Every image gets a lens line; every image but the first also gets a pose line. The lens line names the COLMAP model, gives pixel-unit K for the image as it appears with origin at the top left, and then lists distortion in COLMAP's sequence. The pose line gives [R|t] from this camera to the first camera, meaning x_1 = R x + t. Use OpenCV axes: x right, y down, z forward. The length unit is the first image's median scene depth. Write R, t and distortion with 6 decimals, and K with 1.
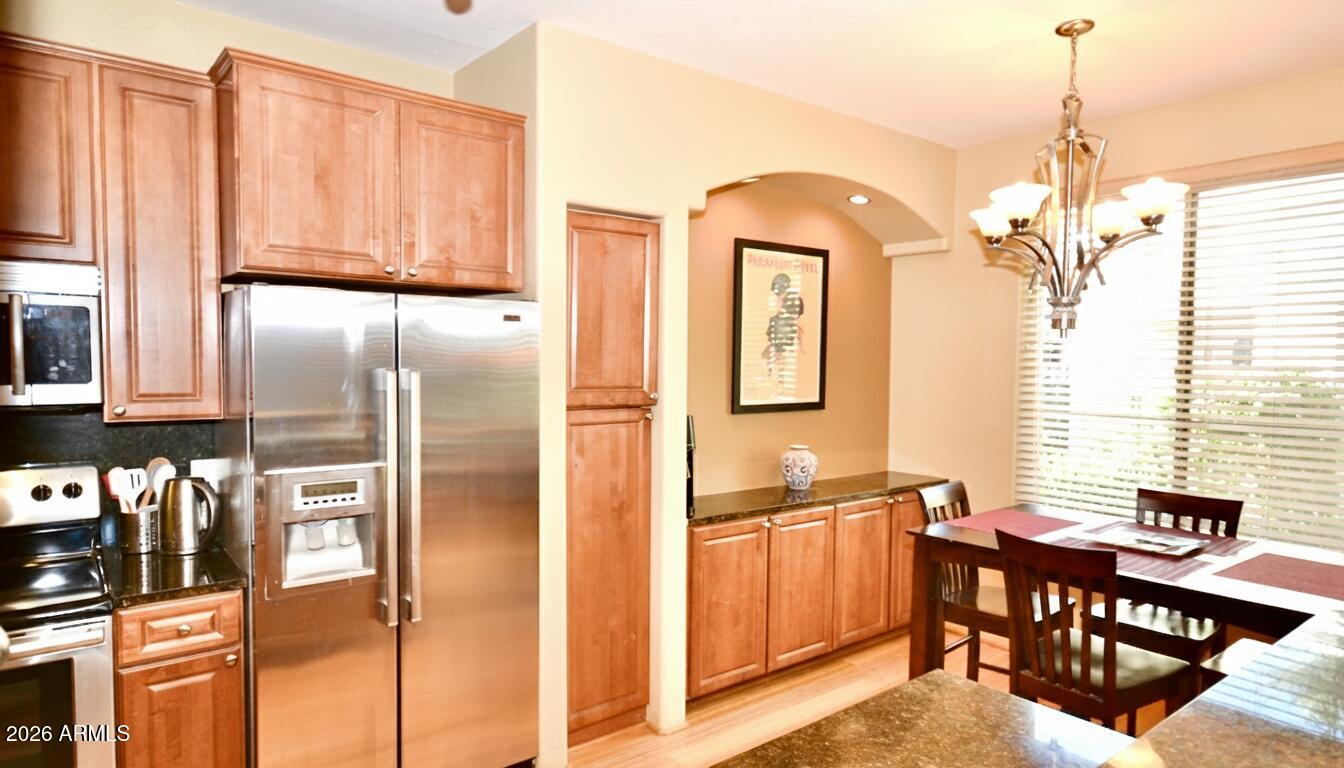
lens RADIAL K [[795.9, 0, 713.7], [0, 795.9, 400.2], [0, 0, 1]] dist [-0.000527, 0.016651]
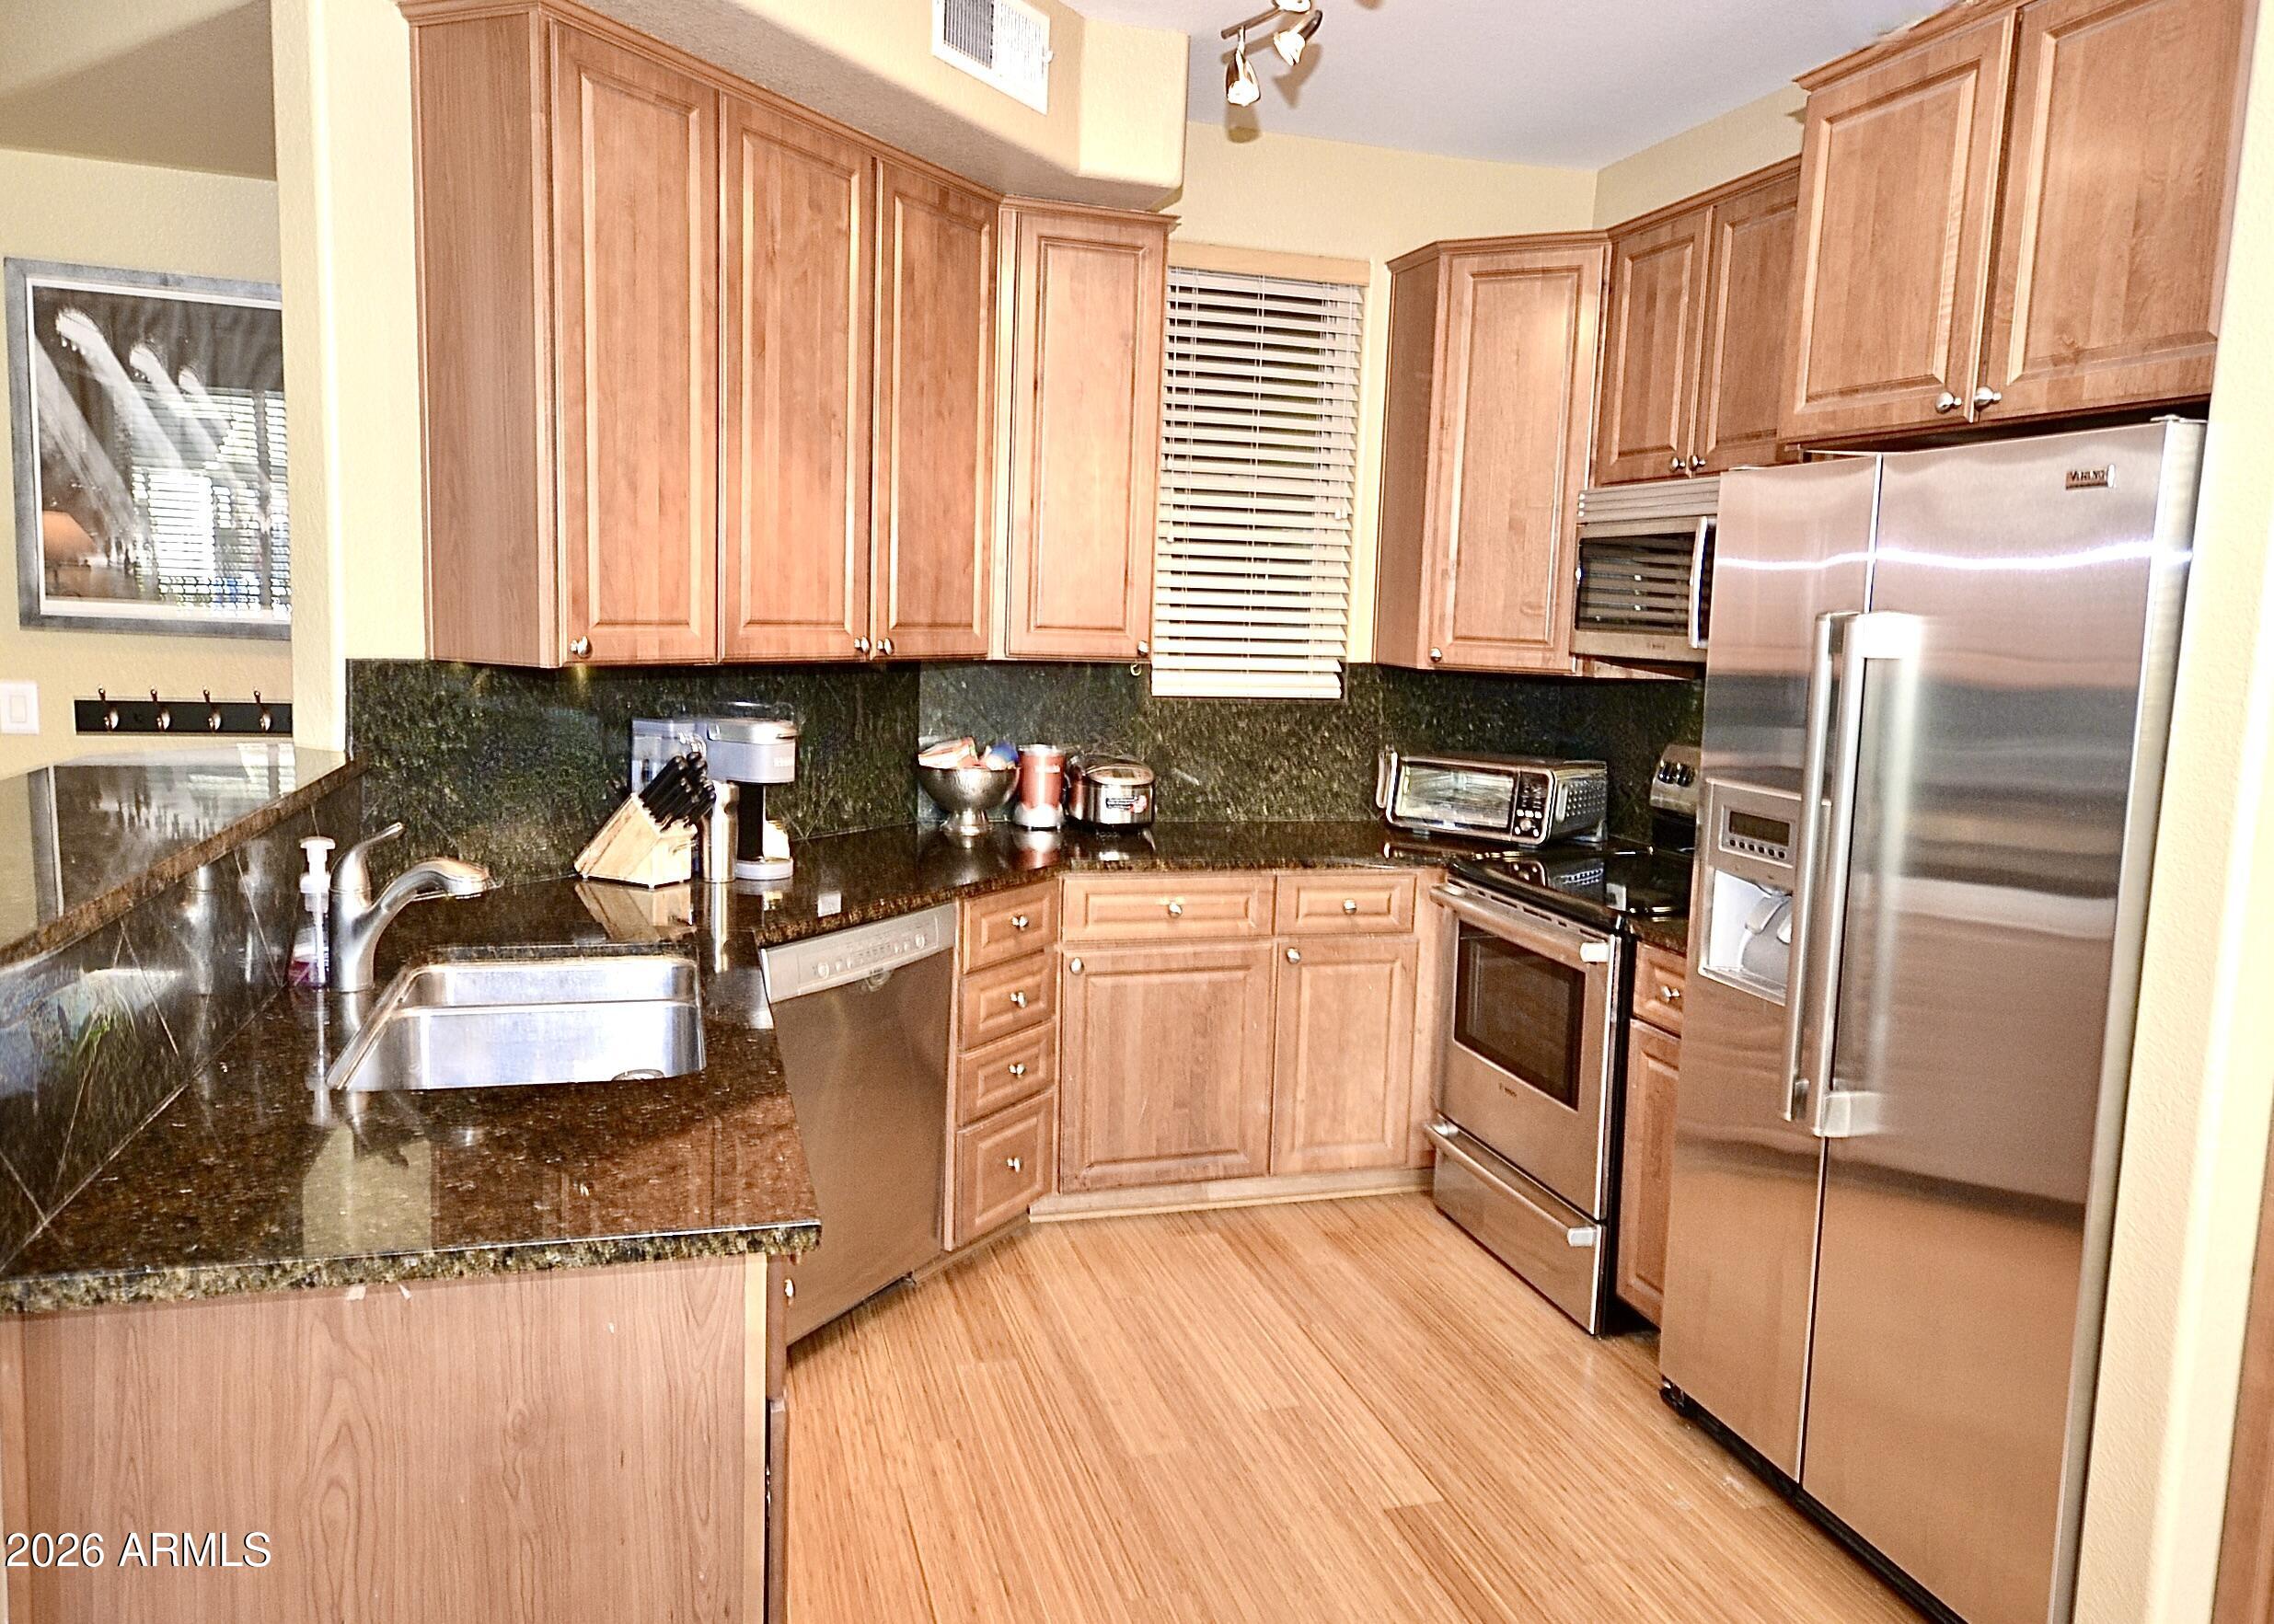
lens RADIAL K [[1599.7, 0, 1191.0], [0, 1599.7, 798.7], [0, 0, 1]] dist [0.019099, 0.001077]
pose [[-0.378922, 0.086338, -0.921392, 0.624724], [-0.091935, 0.987201, 0.130312, -0.016179], [0.920851, 0.134086, -0.366135, 0.931046]]
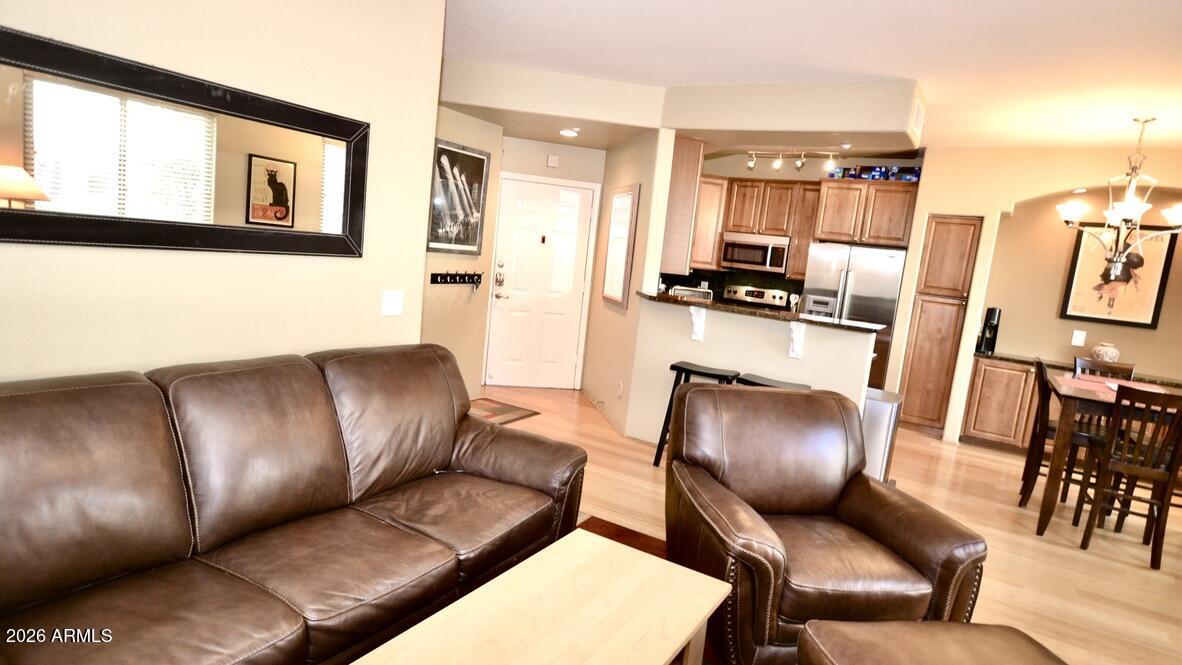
lens RADIAL K [[654.7, 0, 592.3], [0, 654.7, 327.2], [0, 0, 1]] dist [0.018022, 0.000673]
pose [[0.329757, 0.145743, -0.932748, 1.639239], [-0.150552, 0.983486, 0.100446, 0.070446], [0.931984, 0.107305, 0.346253, -0.784054]]
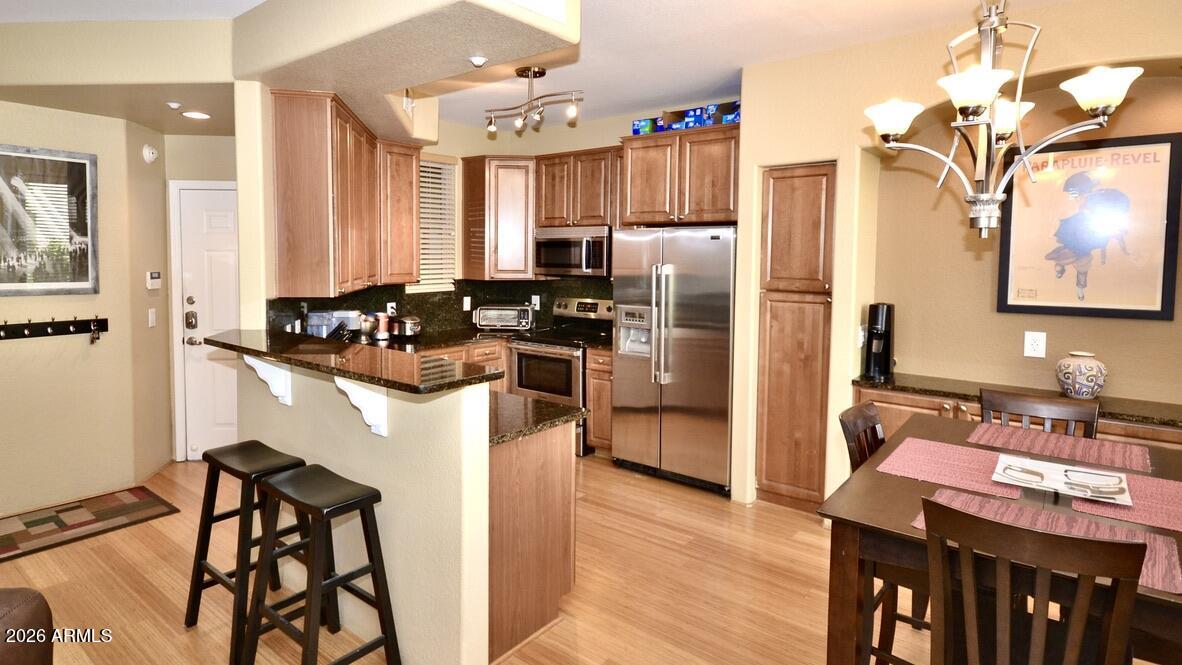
lens RADIAL K [[638.3, 0, 539.6], [0, 638.3, 291.0], [0, 0, 1]] dist [0.002225, 0.002797]
pose [[0.165726, 0.047969, -0.985005, 1.171233], [-0.057069, 0.997609, 0.038981, -0.014361], [0.984519, 0.049754, 0.168067, 0.363679]]
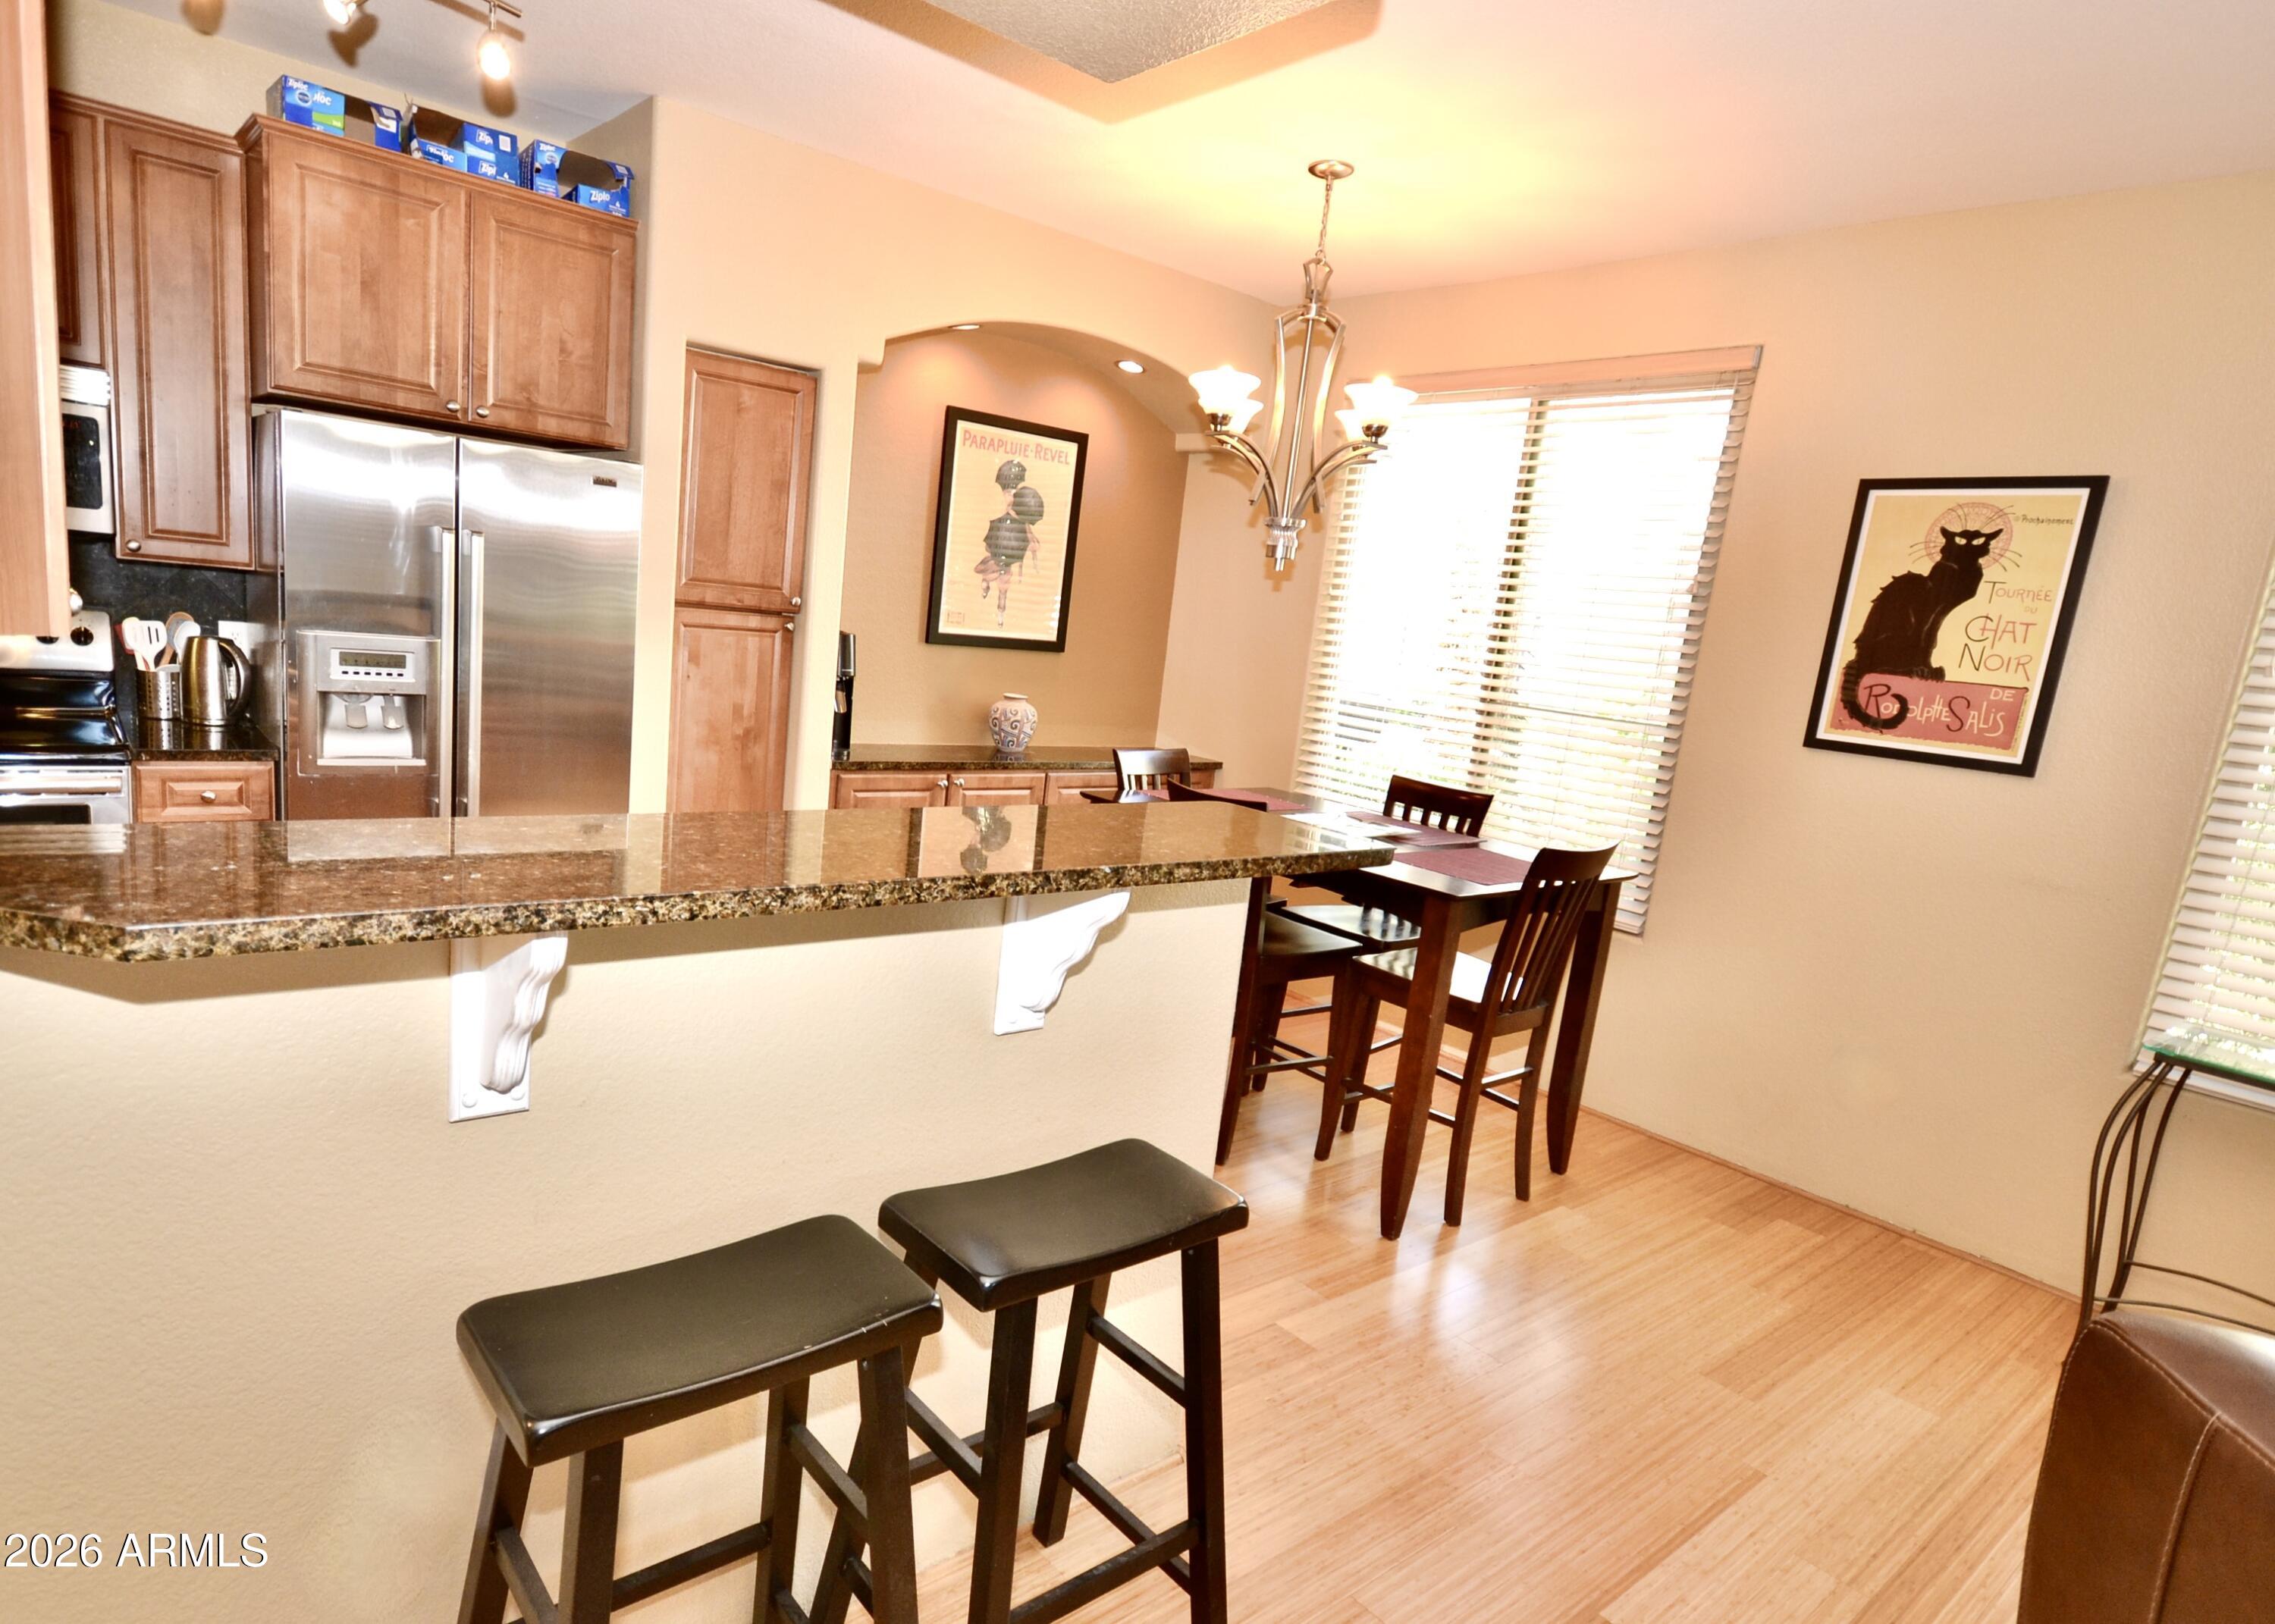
lens RADIAL K [[1269.2, 0, 1054.4], [0, 1269.2, 854.7], [0, 0, 1]] dist [0.011371, 0.000914]
pose [[0.995468, 0.094874, -0.006535, 0.261905], [-0.092942, 0.985146, 0.144391, 0.045117], [0.020136, -0.143129, 0.989499, -0.358750]]
